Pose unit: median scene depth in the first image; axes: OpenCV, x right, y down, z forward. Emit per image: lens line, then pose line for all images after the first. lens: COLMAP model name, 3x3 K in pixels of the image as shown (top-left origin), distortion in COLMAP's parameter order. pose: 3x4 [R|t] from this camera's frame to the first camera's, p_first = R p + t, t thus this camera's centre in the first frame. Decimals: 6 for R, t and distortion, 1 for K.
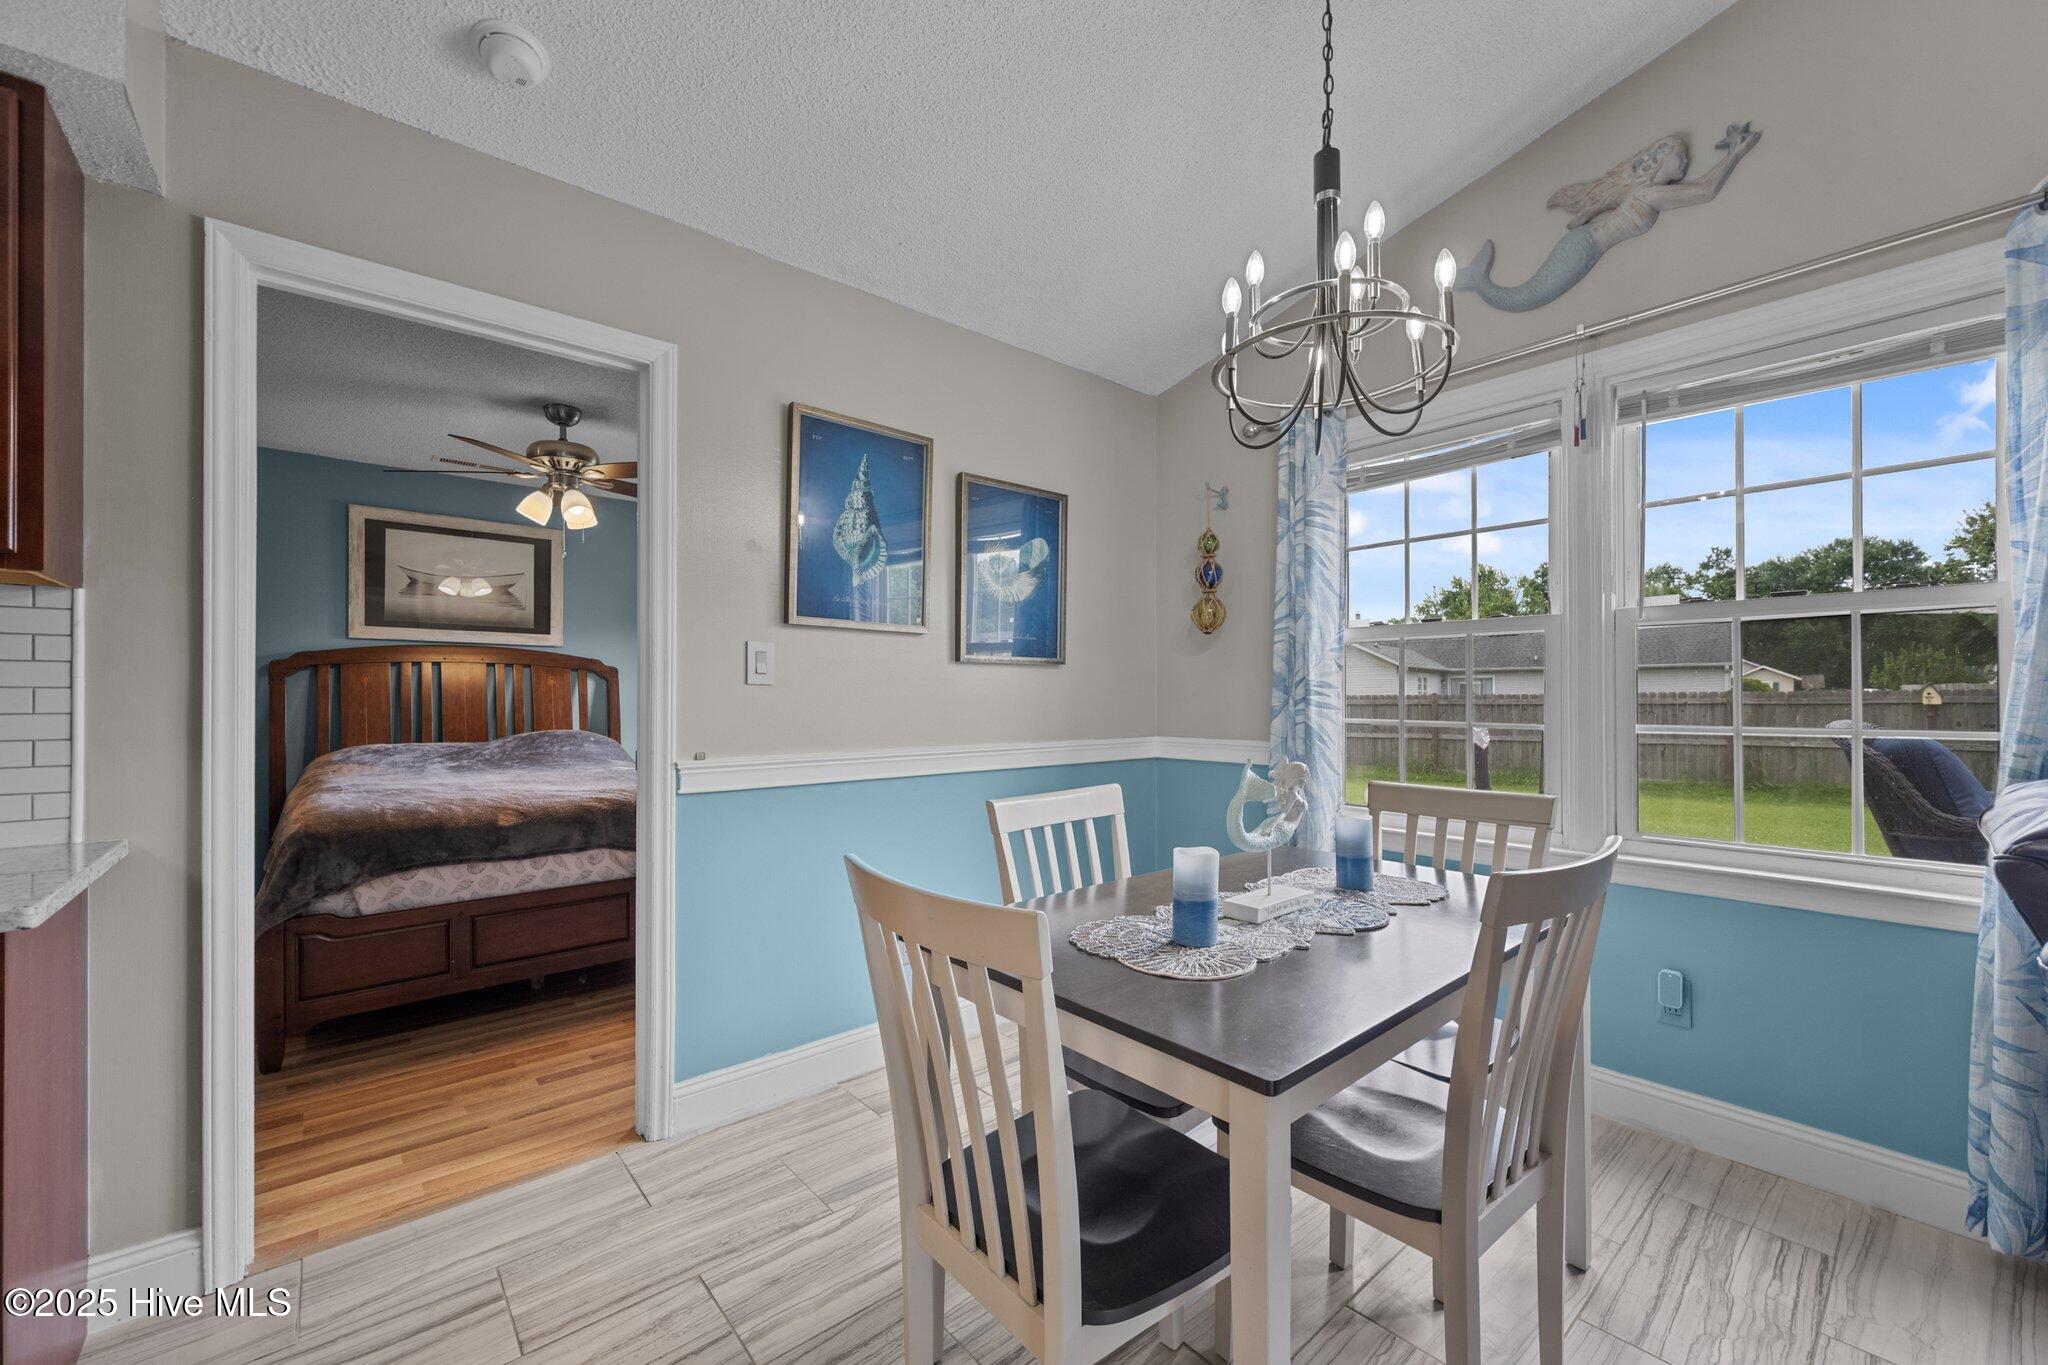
lens RADIAL K [[811.9, 0, 1033.9], [0, 811.9, 694.1], [0, 0, 1]] dist [0.001977, -0.000160]
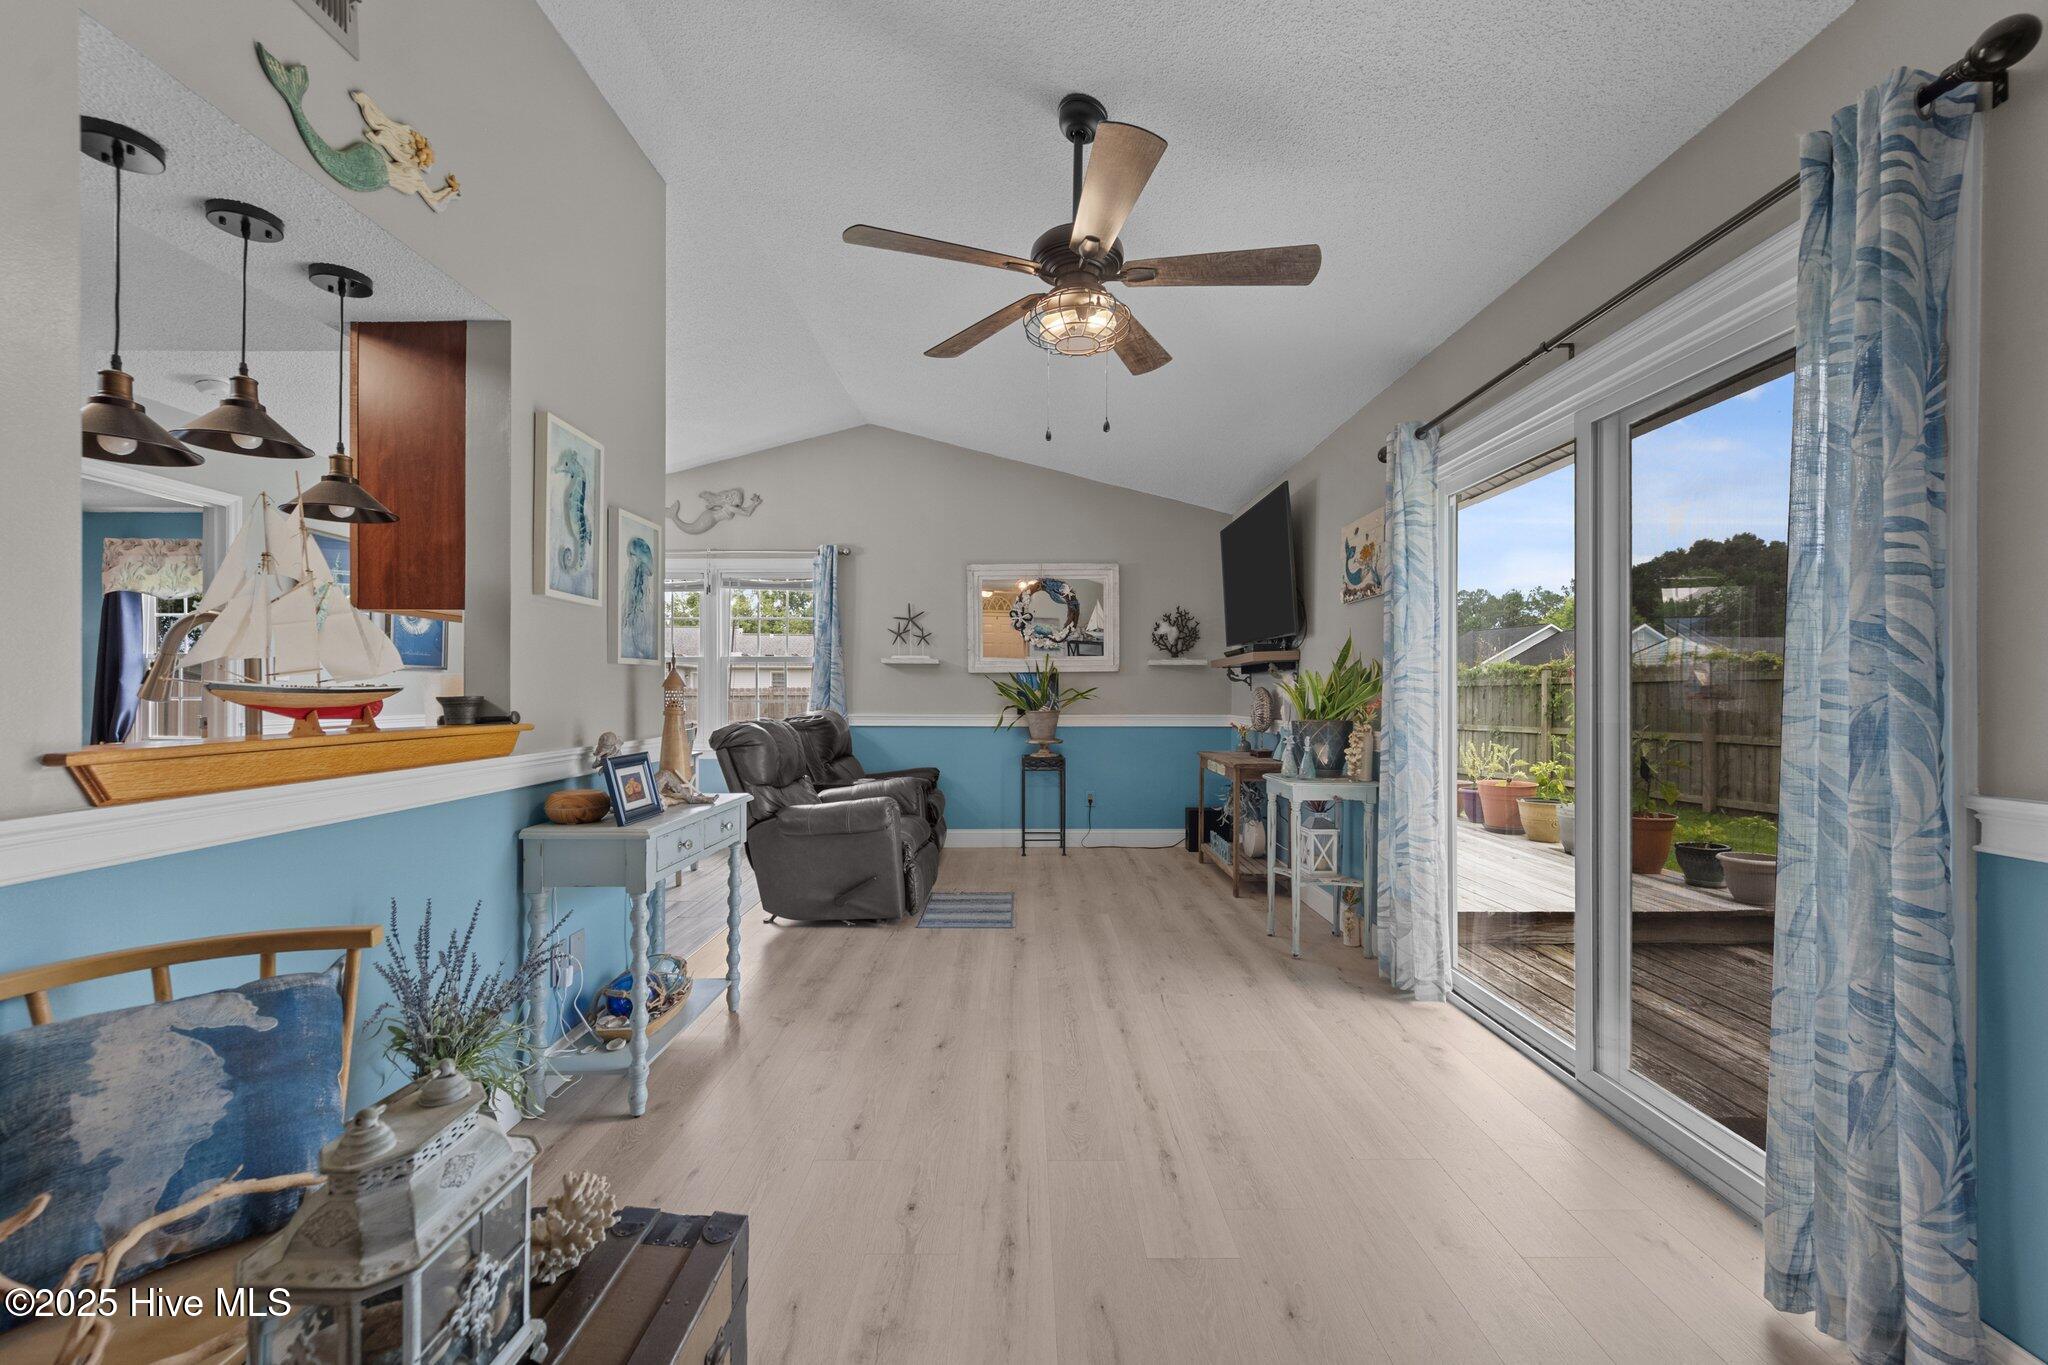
lens RADIAL K [[811.9, 0, 1025.1], [0, 811.9, 690.4], [0, 0, 1]] dist [0.001977, -0.000160]
pose [[0.655462, 0.004030, 0.755217, -0.512769], [-0.007566, 0.999971, 0.001230, -0.003812], [-0.755190, -0.006520, 0.655473, -1.200710]]
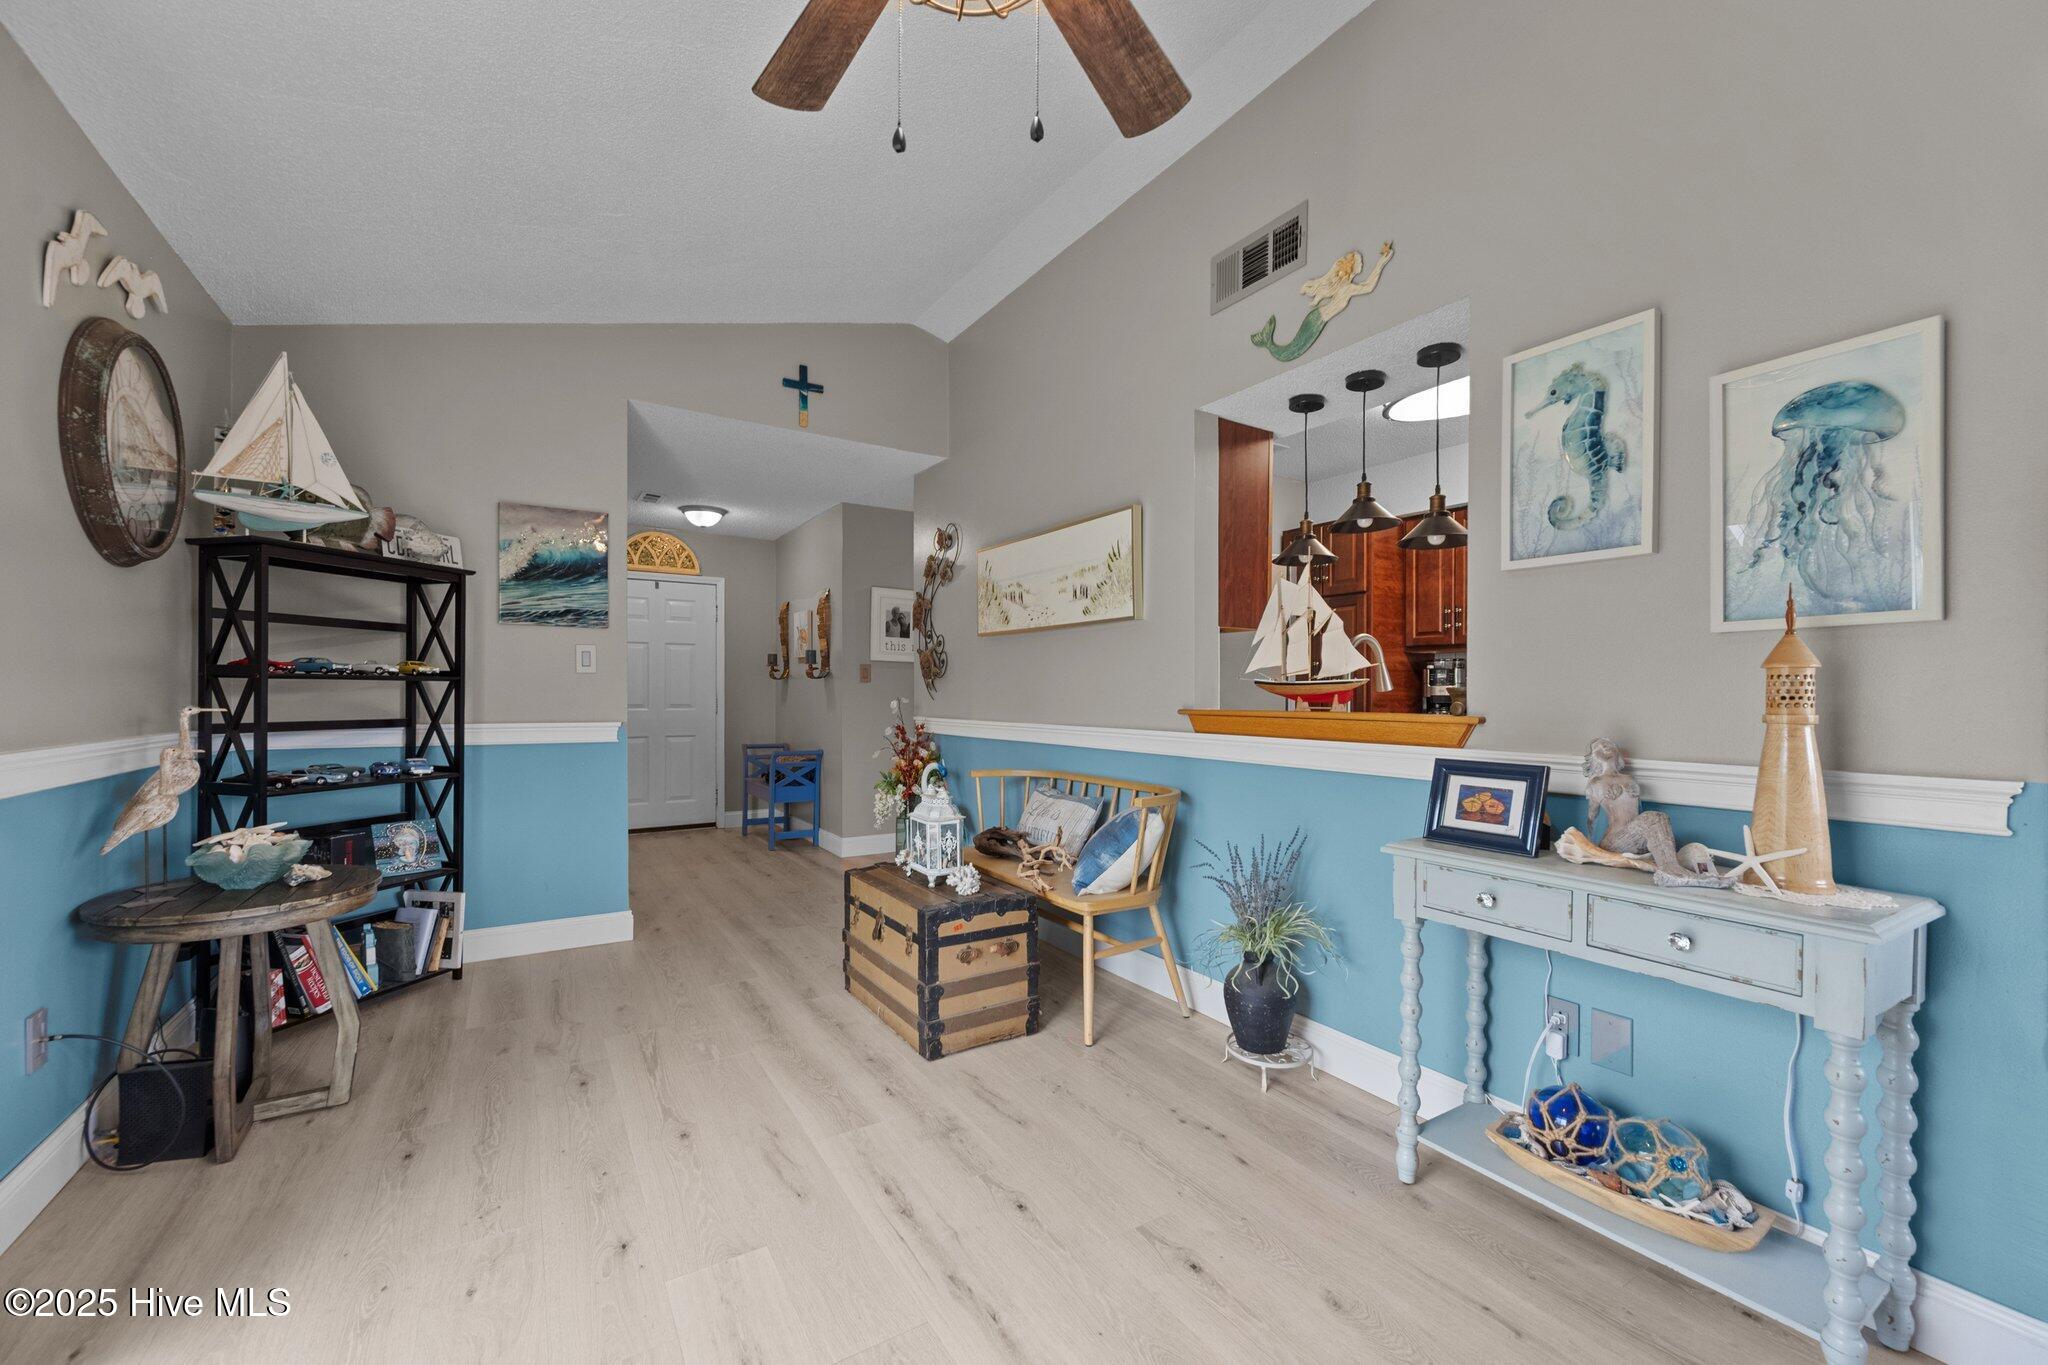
lens RADIAL K [[811.9, 0, 1029.3], [0, 811.9, 701.2], [0, 0, 1]] dist [0.001977, -0.000160]
pose [[-0.152050, 0.008202, -0.988339, 0.531038], [0.001920, 0.999966, 0.008003, 0.011629], [0.988371, -0.000680, -0.152060, -0.611931]]
